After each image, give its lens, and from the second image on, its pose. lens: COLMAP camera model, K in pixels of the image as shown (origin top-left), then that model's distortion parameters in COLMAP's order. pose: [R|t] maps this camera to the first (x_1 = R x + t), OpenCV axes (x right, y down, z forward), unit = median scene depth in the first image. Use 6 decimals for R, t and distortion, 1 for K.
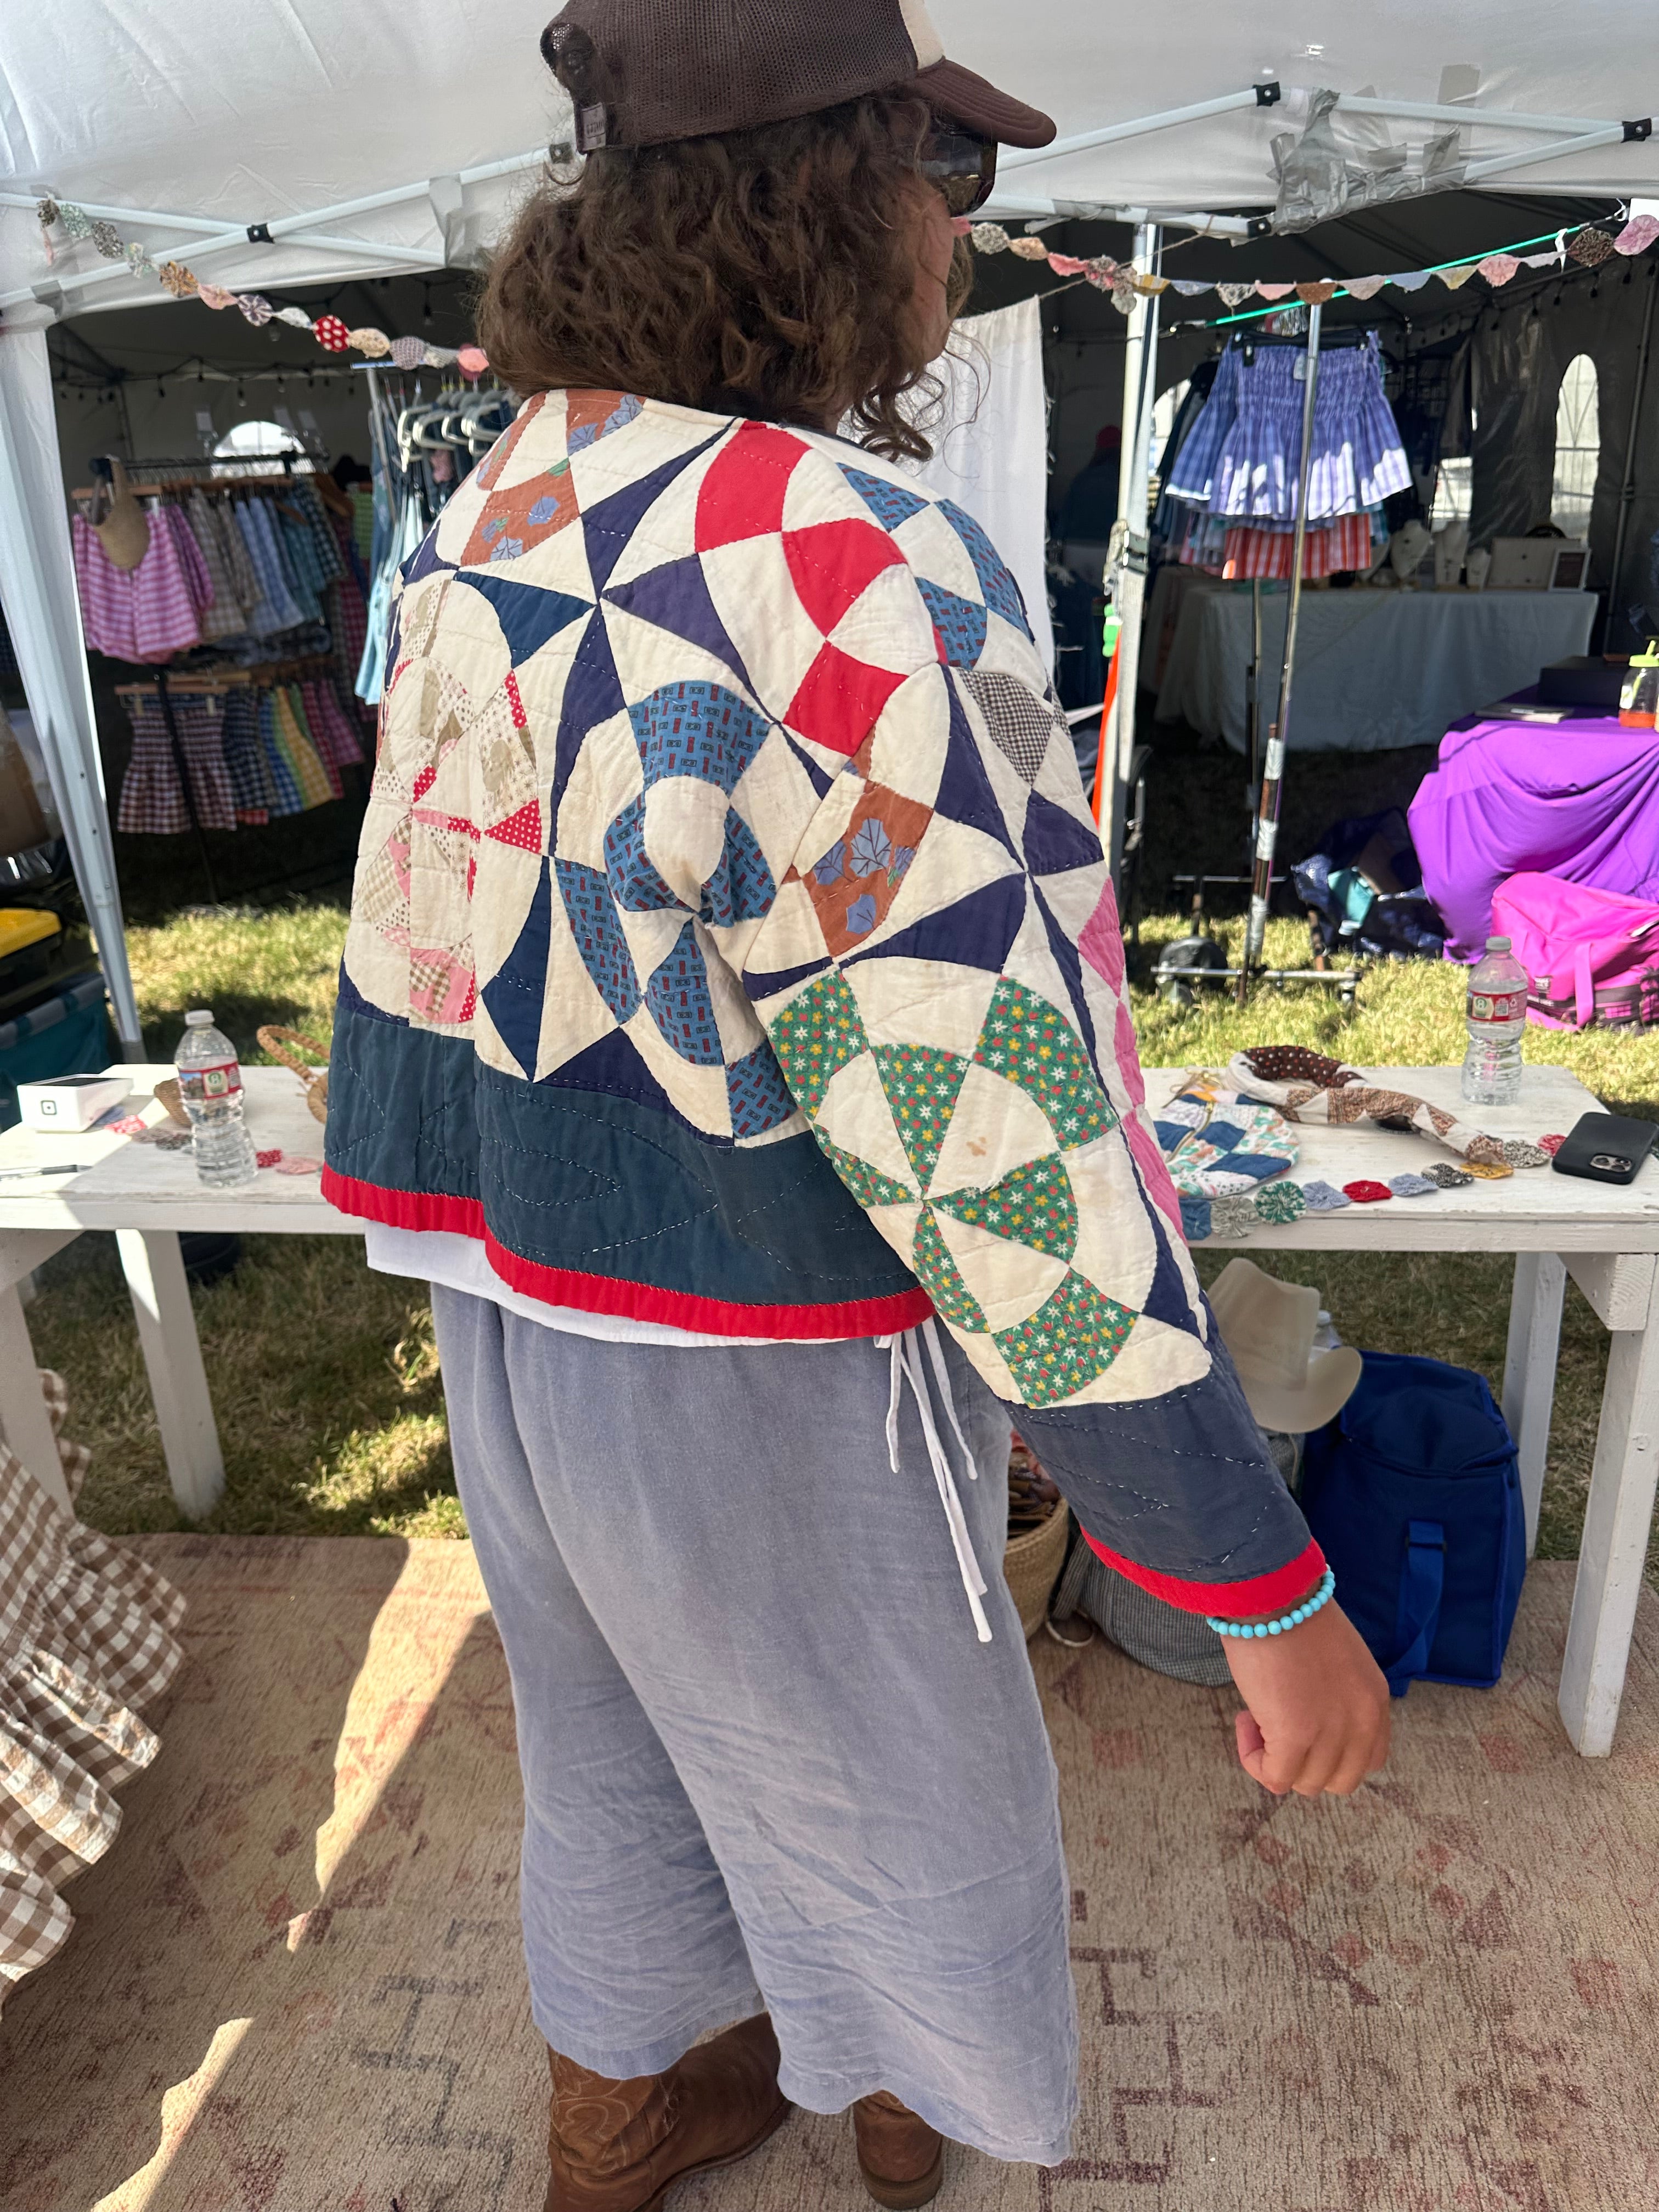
lens RADIAL K [[1583.4, 0, 823.0], [0, 1583.4, 1116.5], [0, 0, 1]] dist [-0.001732, -0.009811]
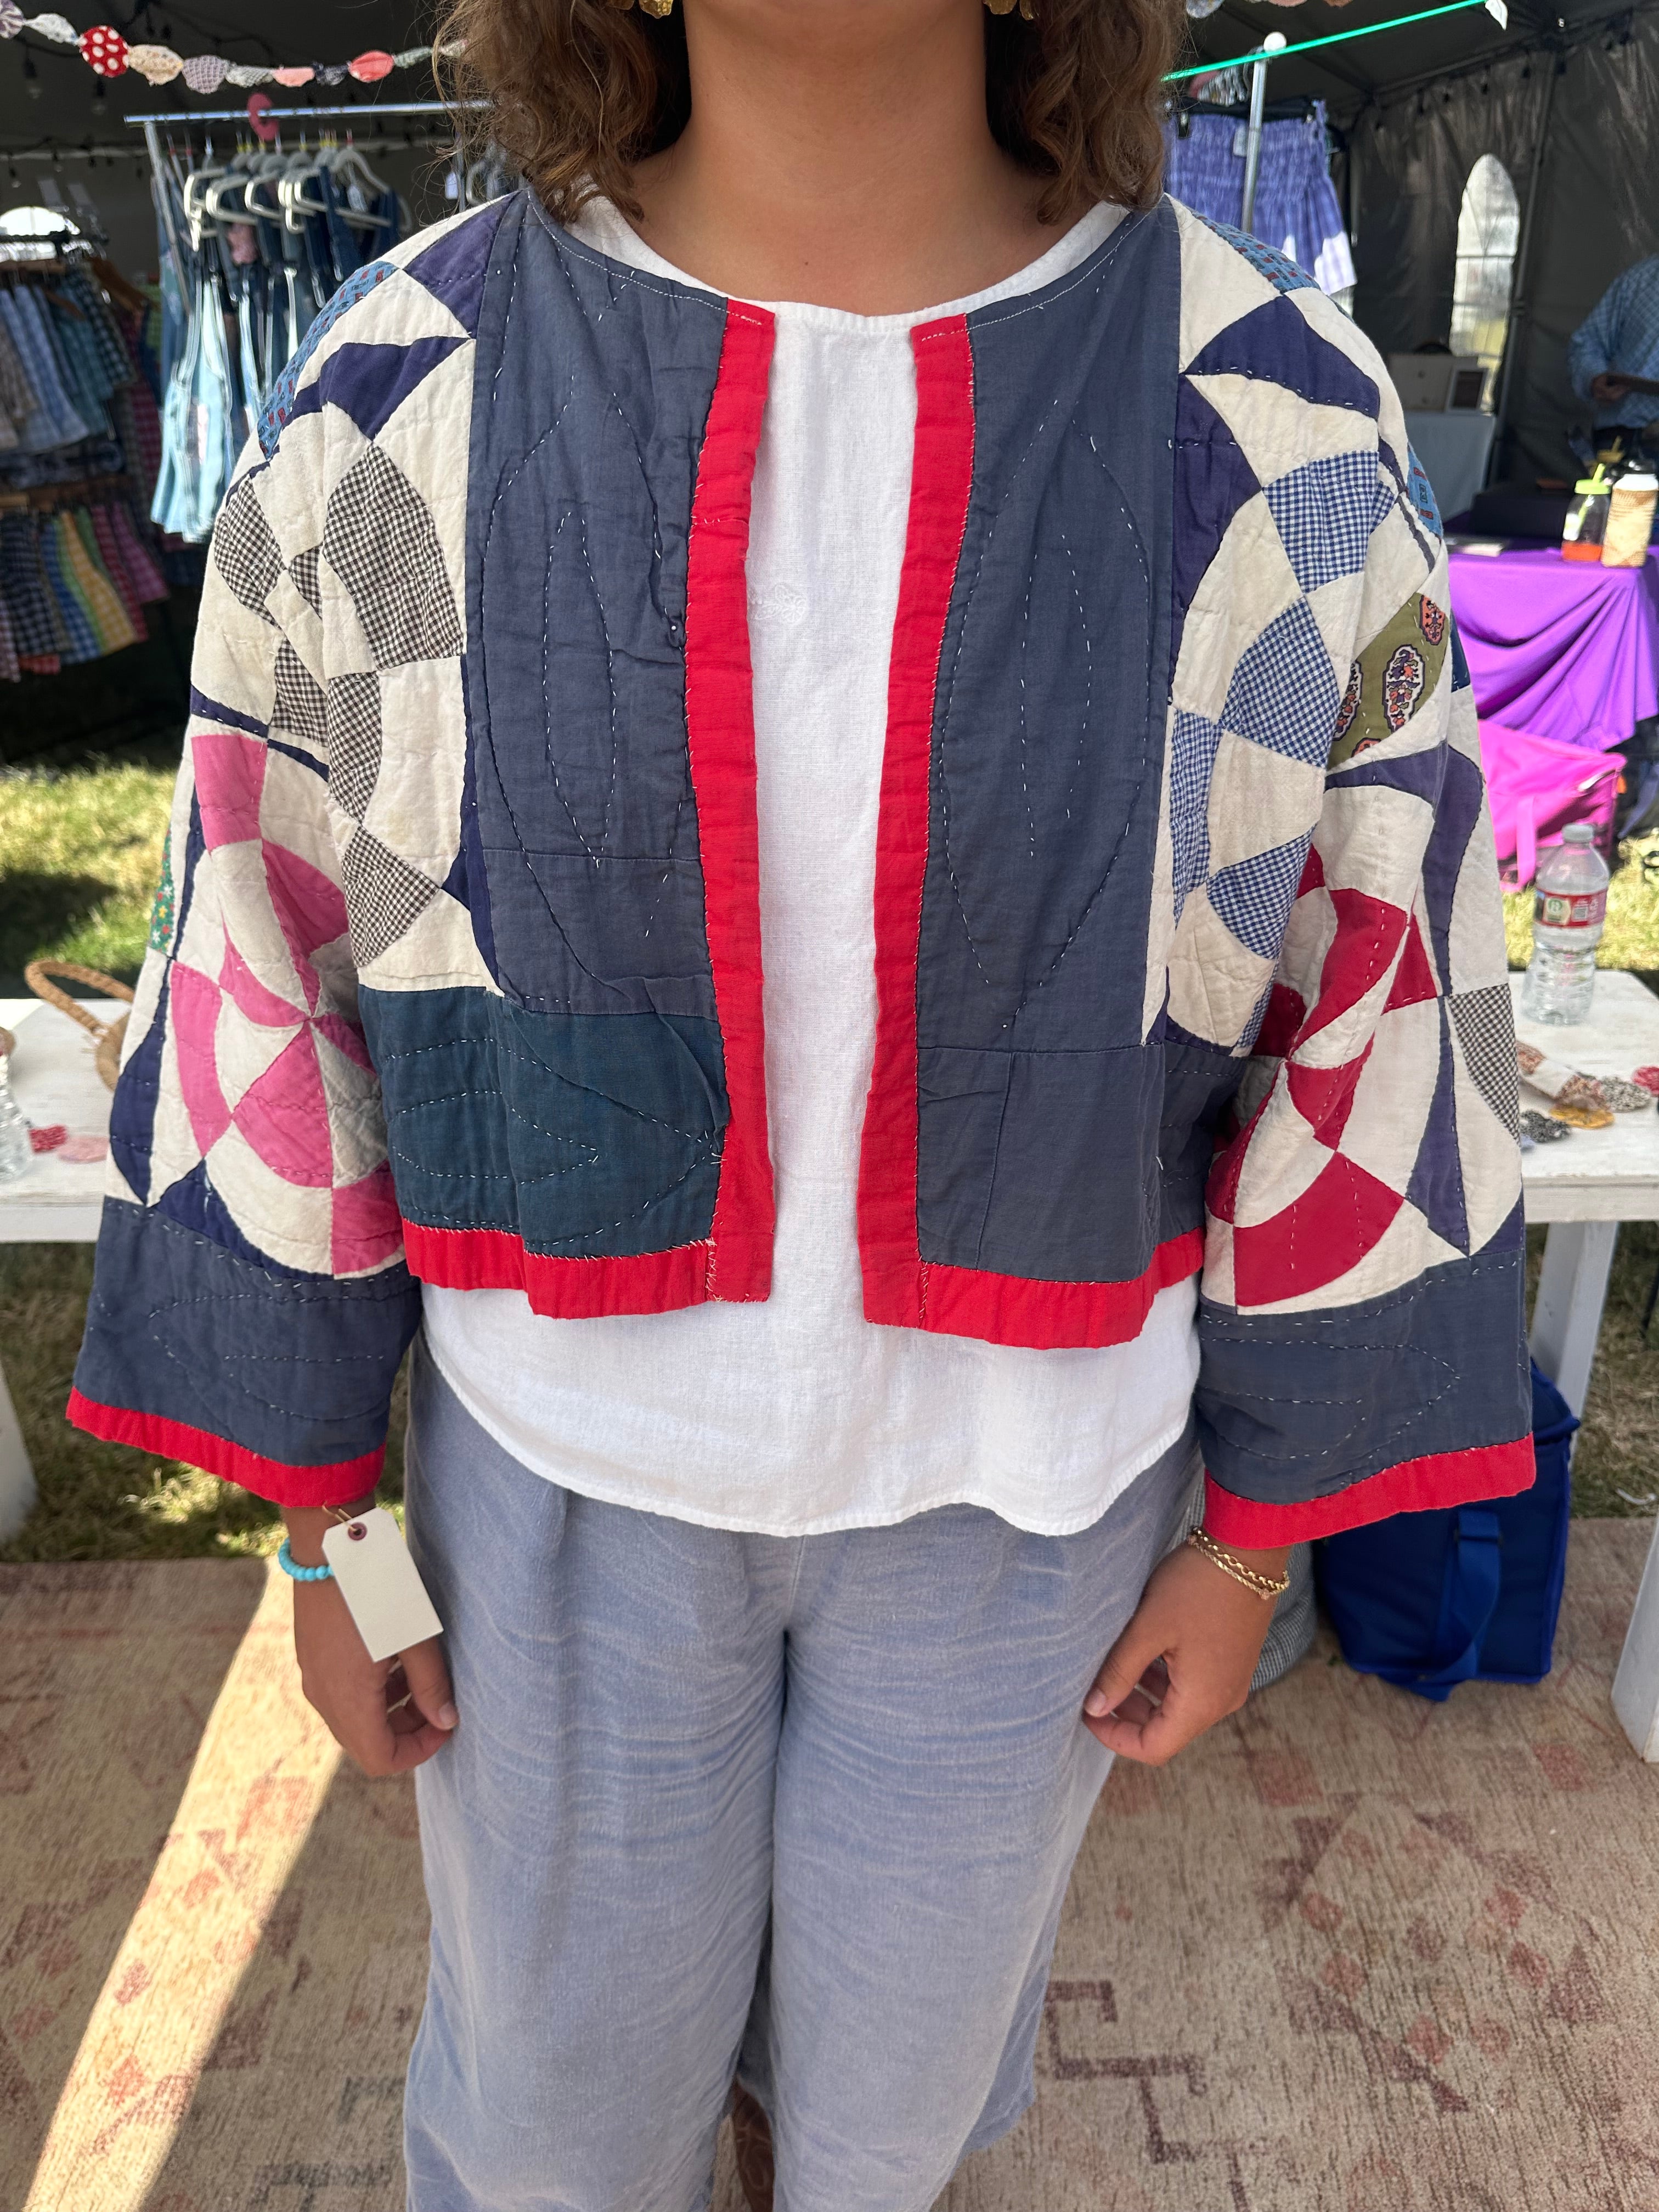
lens RADIAL K [[1595.9, 0, 832.1], [0, 1595.9, 1100.1], [0, 0, 1]] dist [-0.008034, -0.007584]
pose [[0.995222, -0.030793, 0.092657, -0.042608], [0.022544, 0.995795, 0.088794, -0.051950], [-0.095002, -0.086281, 0.991731, 0.194378]]
